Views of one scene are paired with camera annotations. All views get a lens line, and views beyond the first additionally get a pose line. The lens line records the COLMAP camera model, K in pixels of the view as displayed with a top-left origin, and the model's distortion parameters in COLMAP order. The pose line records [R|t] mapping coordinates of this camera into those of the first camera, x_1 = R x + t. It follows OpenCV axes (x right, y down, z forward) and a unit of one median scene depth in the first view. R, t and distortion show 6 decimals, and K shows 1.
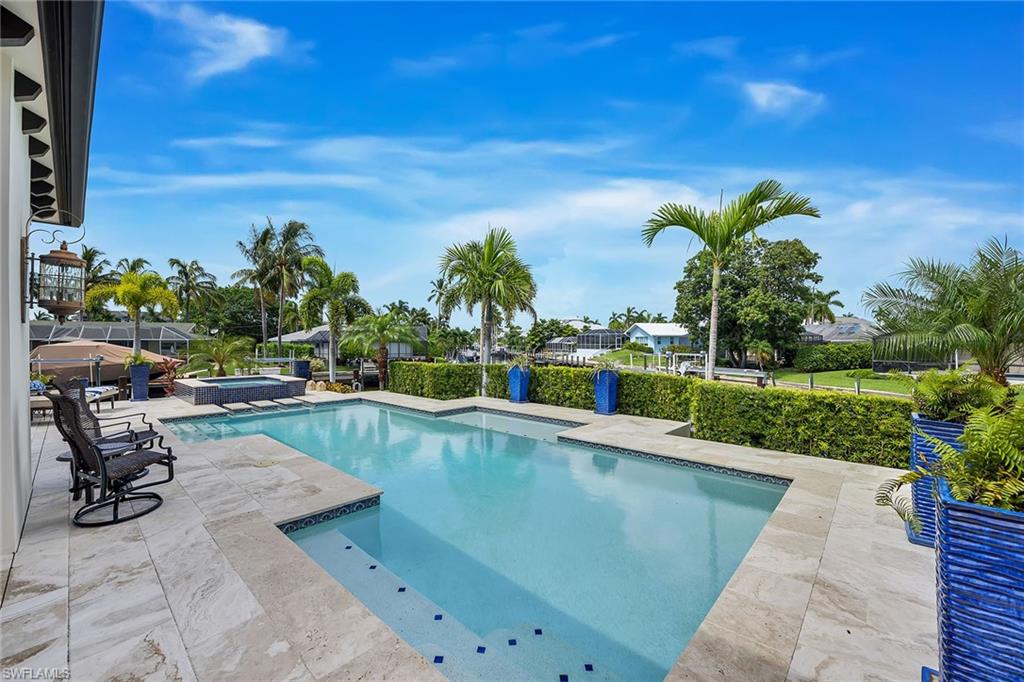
lens RADIAL K [[408.0, 0, 508.0], [0, 408.0, 338.7], [0, 0, 1]] dist [-0.017487, -0.000178]
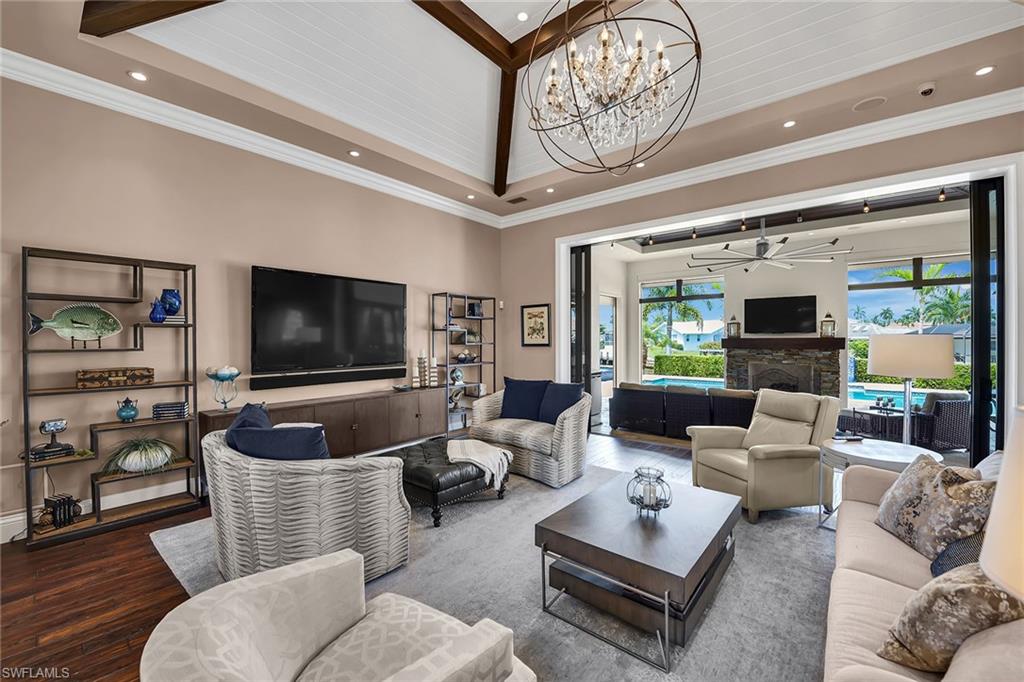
lens RADIAL K [[408.0, 0, 515.3], [0, 408.0, 340.5], [0, 0, 1]] dist [-0.017487, -0.000178]
pose [[0.998743, -0.006815, 0.049666, -1.758253], [0.006180, 0.999897, 0.012926, -0.077062], [-0.049749, -0.012603, 0.998682, -1.415971]]
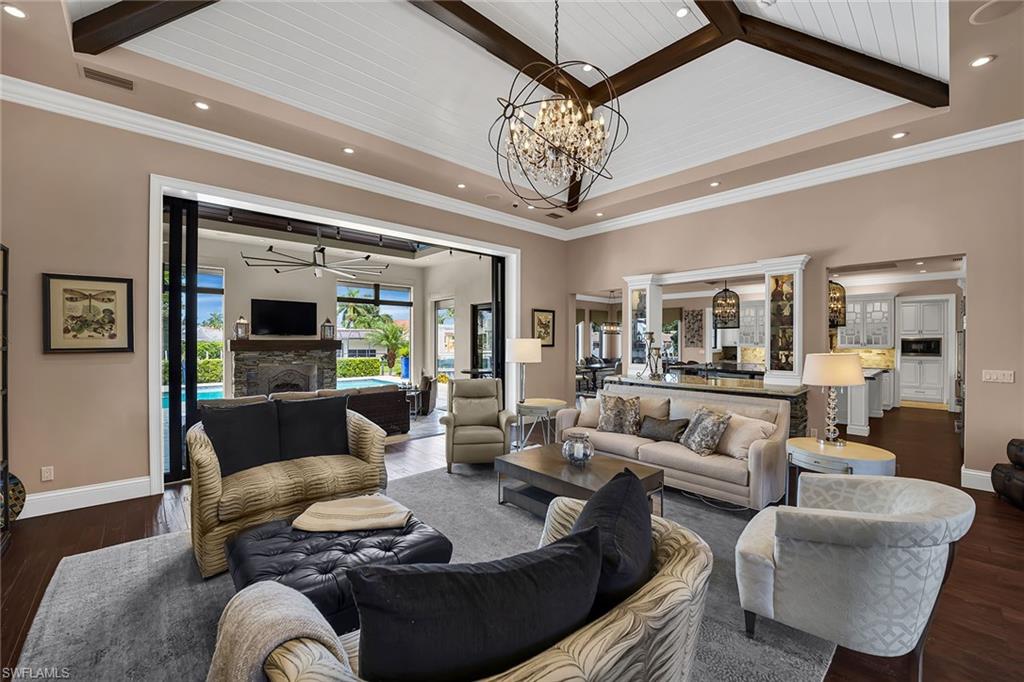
lens RADIAL K [[408.0, 0, 517.2], [0, 408.0, 344.3], [0, 0, 1]] dist [-0.017487, -0.000178]
pose [[0.090864, -0.010376, 0.995809, -2.552929], [-0.014172, 0.999831, 0.011711, -0.072961], [-0.995762, -0.015177, 0.090702, -0.616613]]
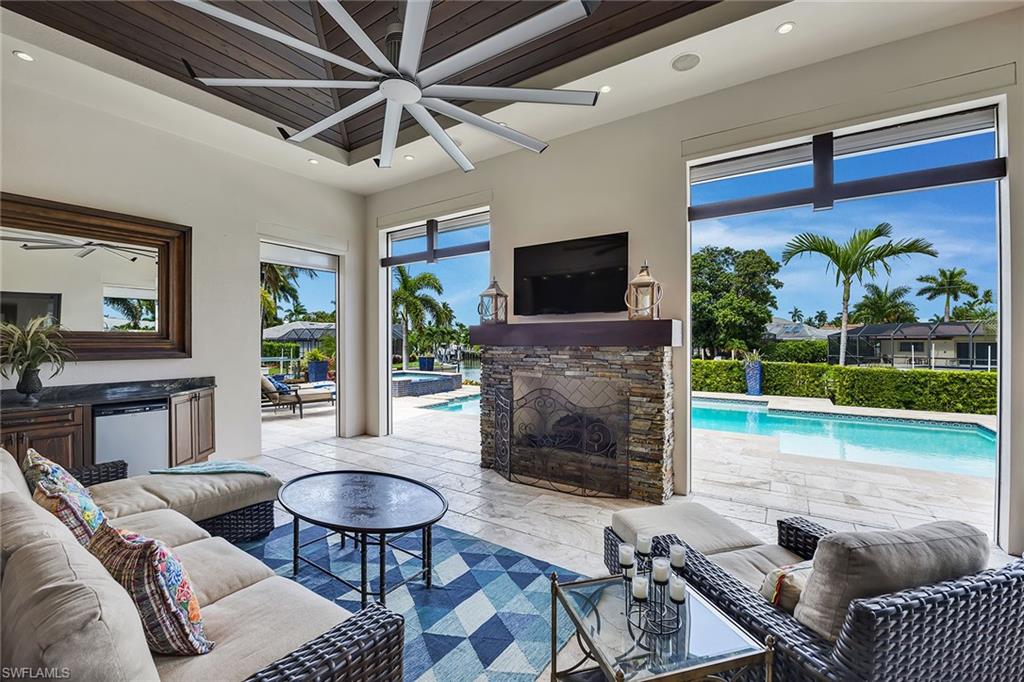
lens RADIAL K [[408.0, 0, 522.7], [0, 408.0, 342.5], [0, 0, 1]] dist [-0.017487, -0.000178]
pose [[0.988237, -0.002096, 0.152913, -0.134826], [0.000172, 0.999921, 0.012593, 0.000702], [-0.152927, -0.012419, 0.988159, -0.029750]]
